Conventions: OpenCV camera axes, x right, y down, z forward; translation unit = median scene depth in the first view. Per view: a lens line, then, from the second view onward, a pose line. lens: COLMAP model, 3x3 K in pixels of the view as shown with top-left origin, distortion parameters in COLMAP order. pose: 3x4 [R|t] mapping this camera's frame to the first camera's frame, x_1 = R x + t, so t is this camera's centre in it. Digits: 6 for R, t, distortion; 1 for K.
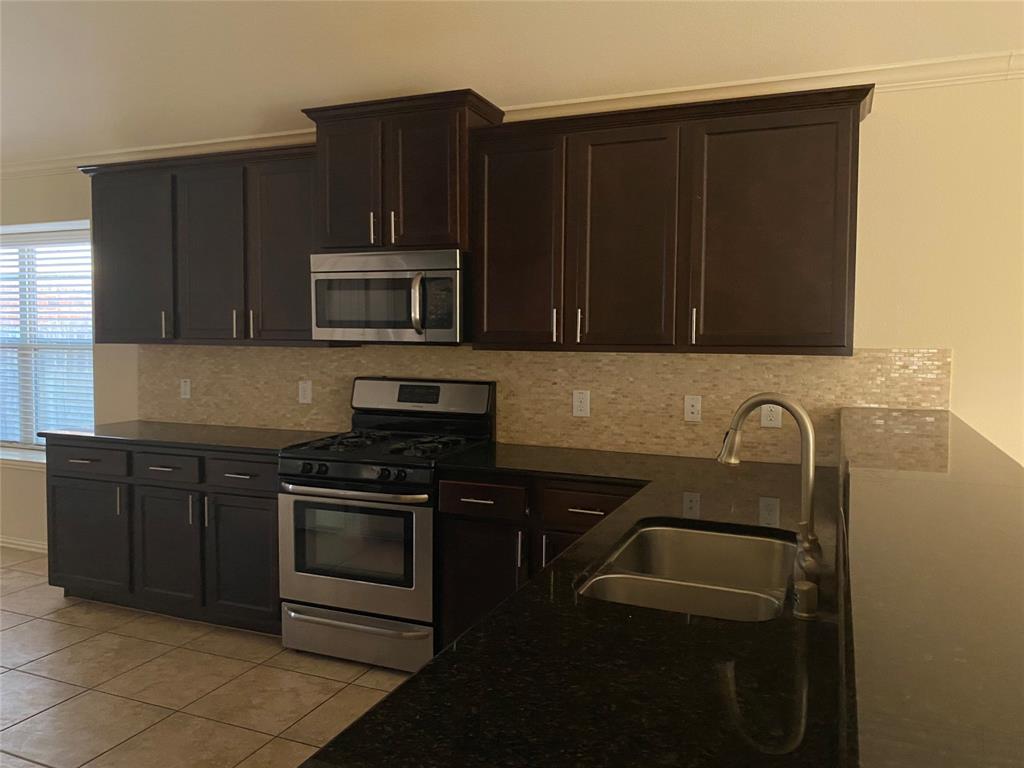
lens RADIAL K [[777.1, 0, 479.7], [0, 777.1, 367.9], [0, 0, 1]] dist [0.006470, 0.000267]
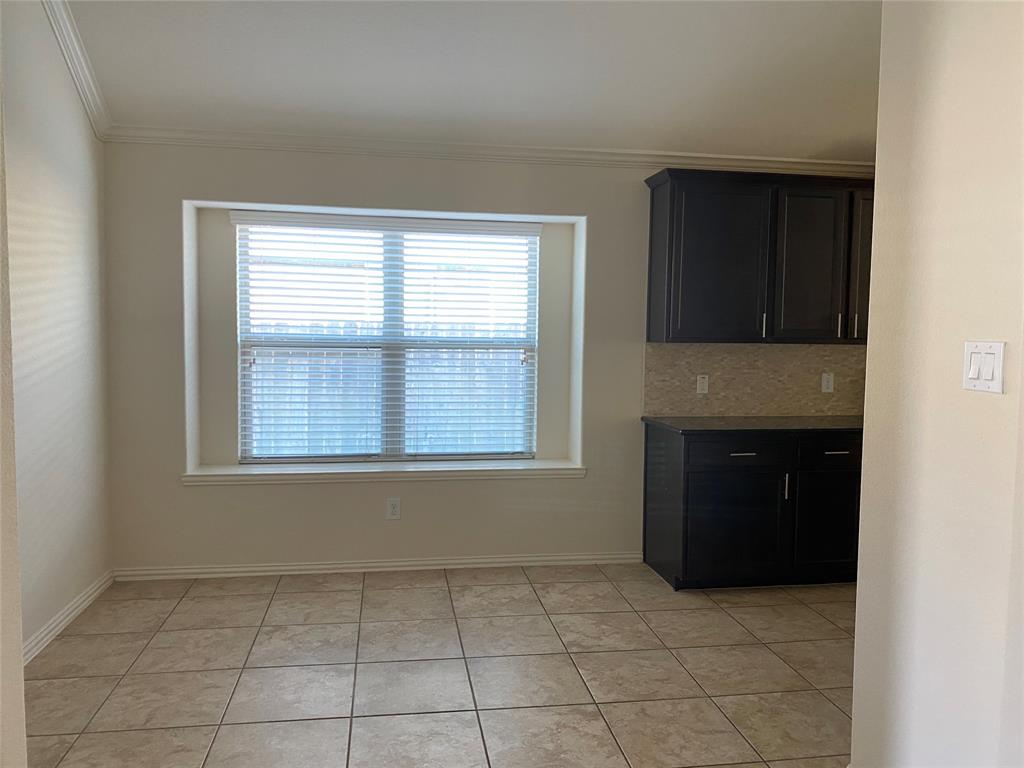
lens RADIAL K [[771.4, 0, 454.2], [0, 771.4, 387.4], [0, 0, 1]] dist [0.006594, 0.000767]
pose [[0.868438, -0.037964, 0.494343, -1.289858], [0.018555, 0.998854, 0.044112, -0.023591], [-0.495451, -0.029136, 0.868147, 0.271688]]
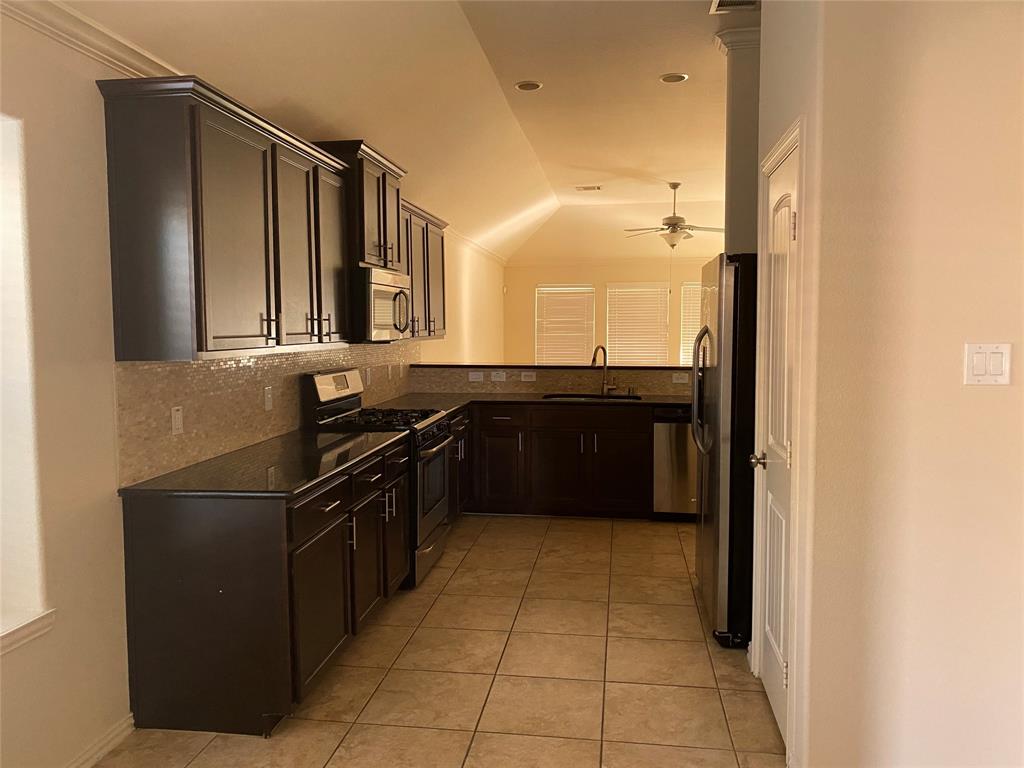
lens RADIAL K [[787.9, 0, 517.6], [0, 787.9, 383.8], [0, 0, 1]] dist [0.058203, -0.077313]
pose [[-0.273848, -0.078106, 0.958596, -1.234993], [0.047888, 0.994353, 0.094700, -0.063871], [-0.960580, 0.071839, -0.268561, 0.966334]]
